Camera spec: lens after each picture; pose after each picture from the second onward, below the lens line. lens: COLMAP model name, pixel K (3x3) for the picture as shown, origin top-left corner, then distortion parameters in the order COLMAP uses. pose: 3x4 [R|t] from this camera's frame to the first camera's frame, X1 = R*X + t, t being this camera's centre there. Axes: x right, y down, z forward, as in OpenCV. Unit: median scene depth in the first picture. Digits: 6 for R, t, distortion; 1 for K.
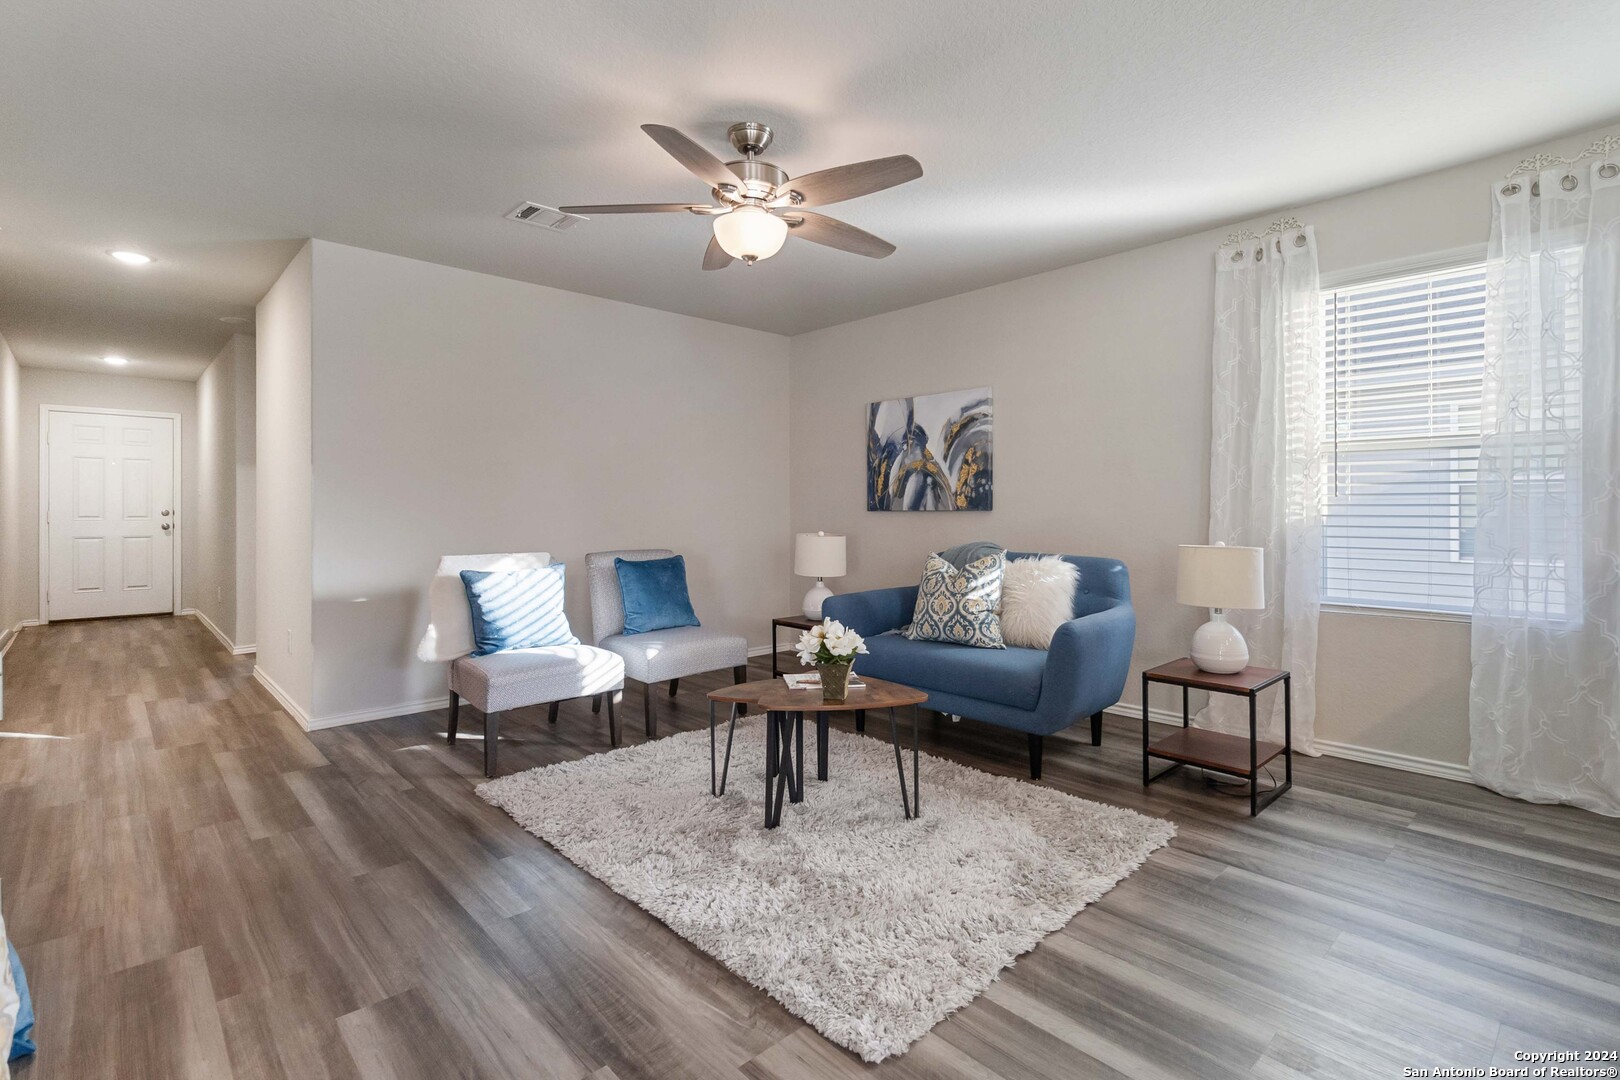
lens RADIAL K [[776.3, 0, 803.9], [0, 776.3, 501.8], [0, 0, 1]] dist [0.003438, -0.000064]
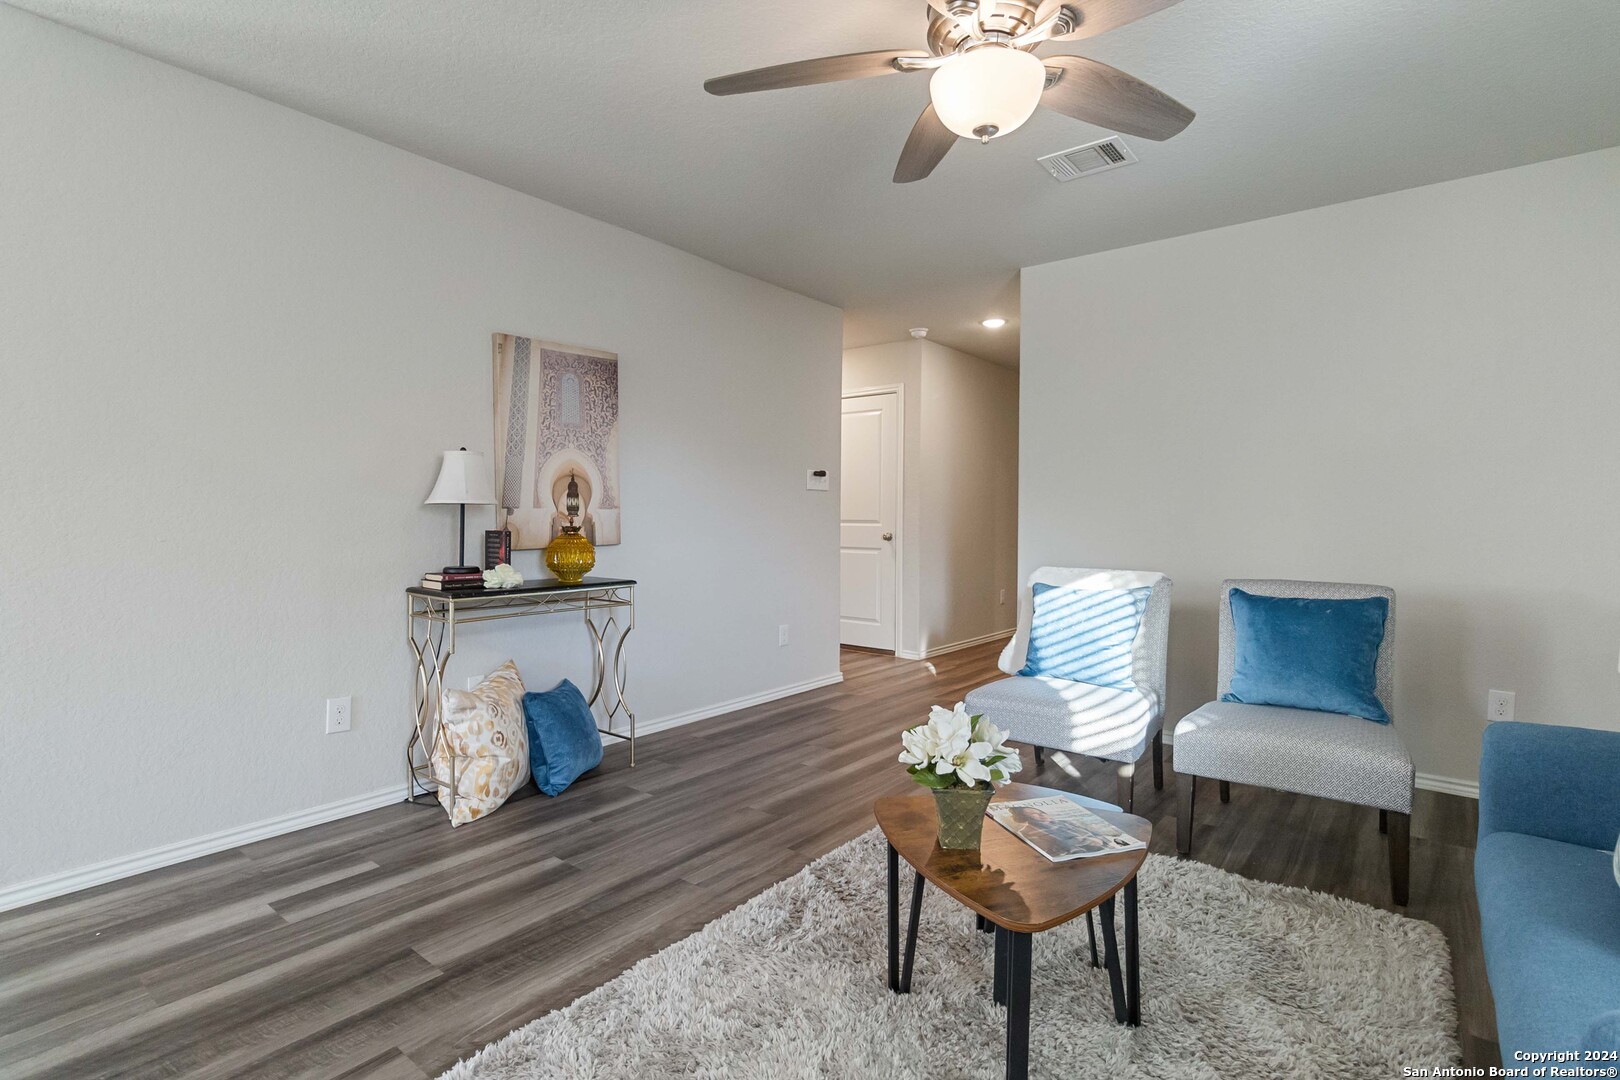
lens RADIAL K [[776.3, 0, 841.7], [0, 776.3, 528.0], [0, 0, 1]] dist [0.003438, -0.000064]
pose [[0.177711, 0.022582, -0.983824, 0.451508], [0.000421, 0.999735, 0.023023, 0.001748], [0.984083, -0.004506, 0.177654, 0.609864]]
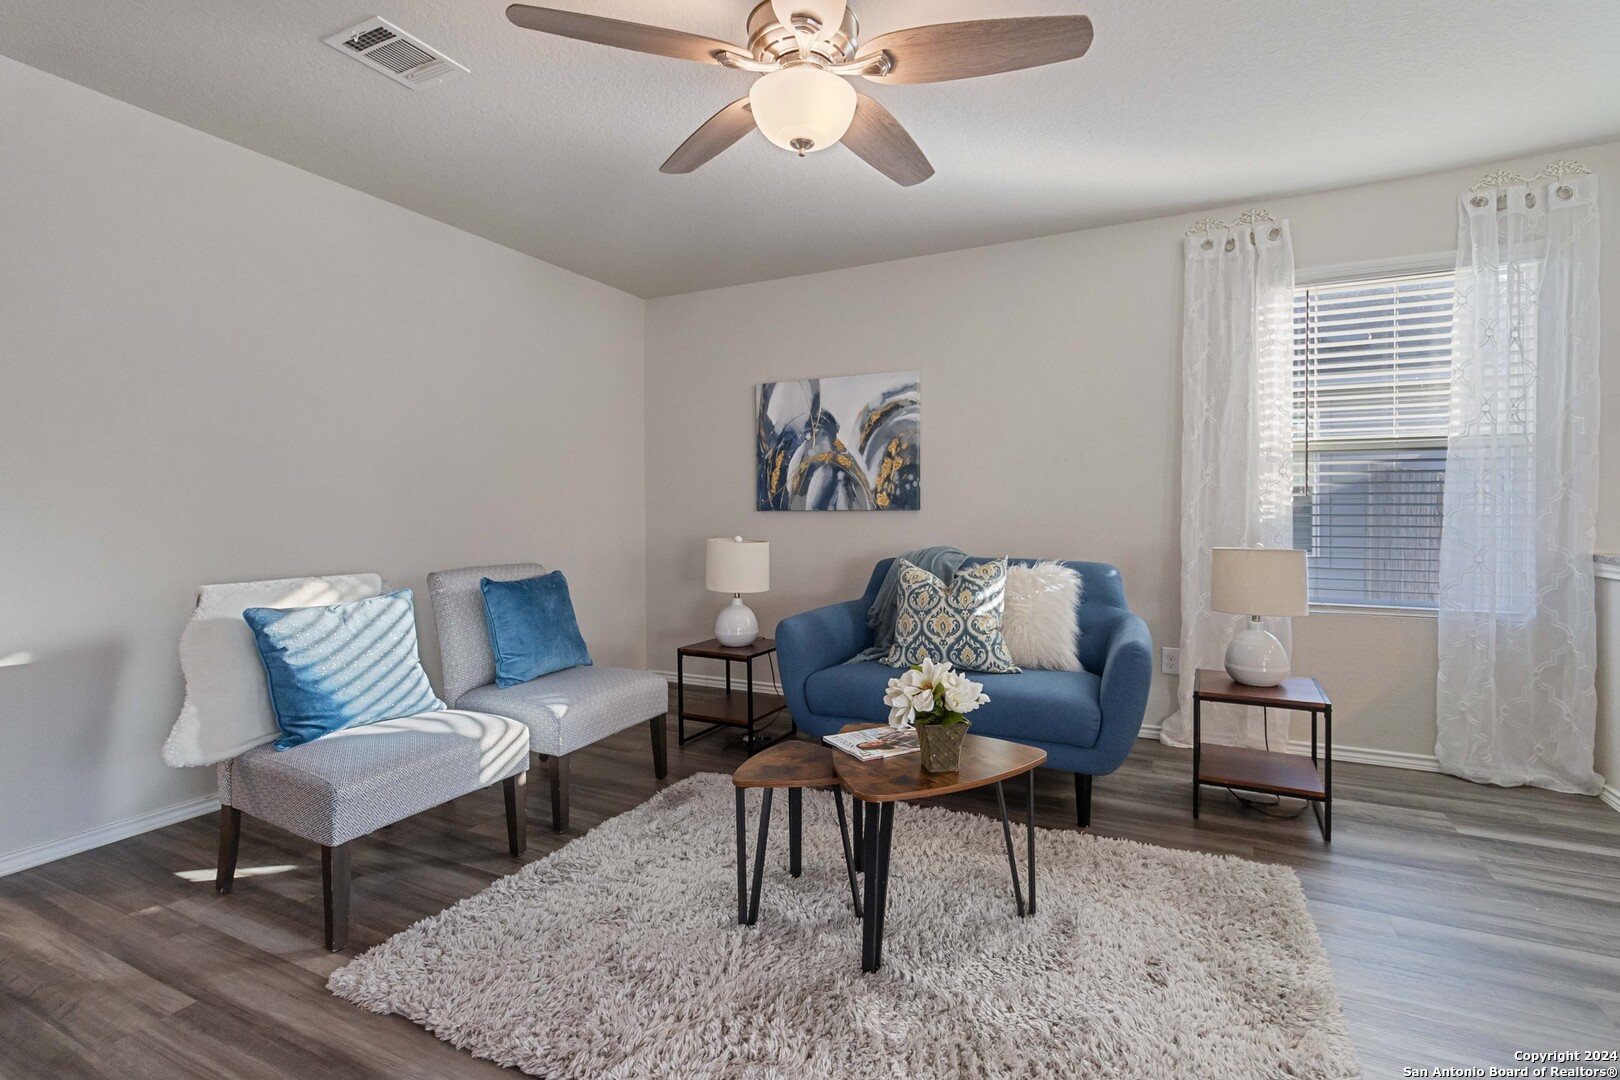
lens RADIAL K [[776.3, 0, 810.2], [0, 776.3, 513.2], [0, 0, 1]] dist [0.003438, -0.000064]
pose [[0.935344, -0.001348, 0.353736, -0.248678], [-0.003616, 0.999904, 0.013373, 0.004426], [-0.353720, -0.013788, 0.935250, 0.280101]]
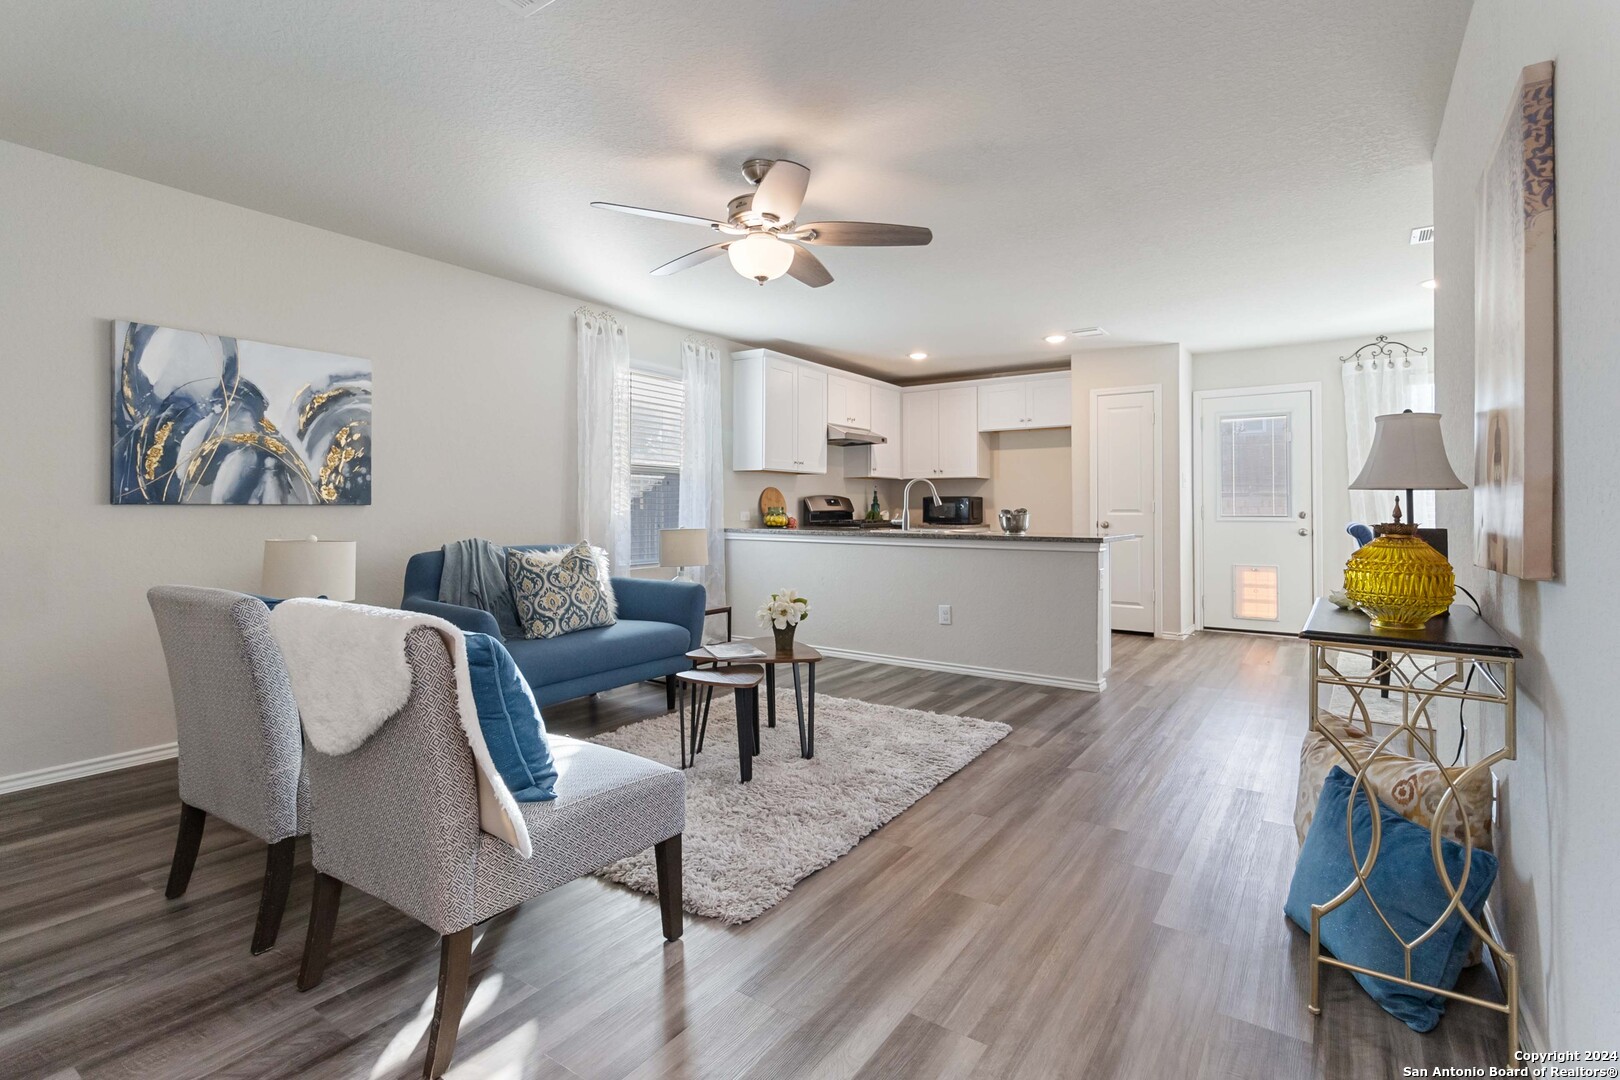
lens RADIAL K [[776.3, 0, 842.6], [0, 776.3, 498.4], [0, 0, 1]] dist [0.003438, -0.000064]
pose [[-0.259812, 0.015999, 0.965527, -0.941111], [-0.011434, 0.999742, -0.019643, 0.019270], [-0.965592, -0.016143, -0.259562, 0.944975]]
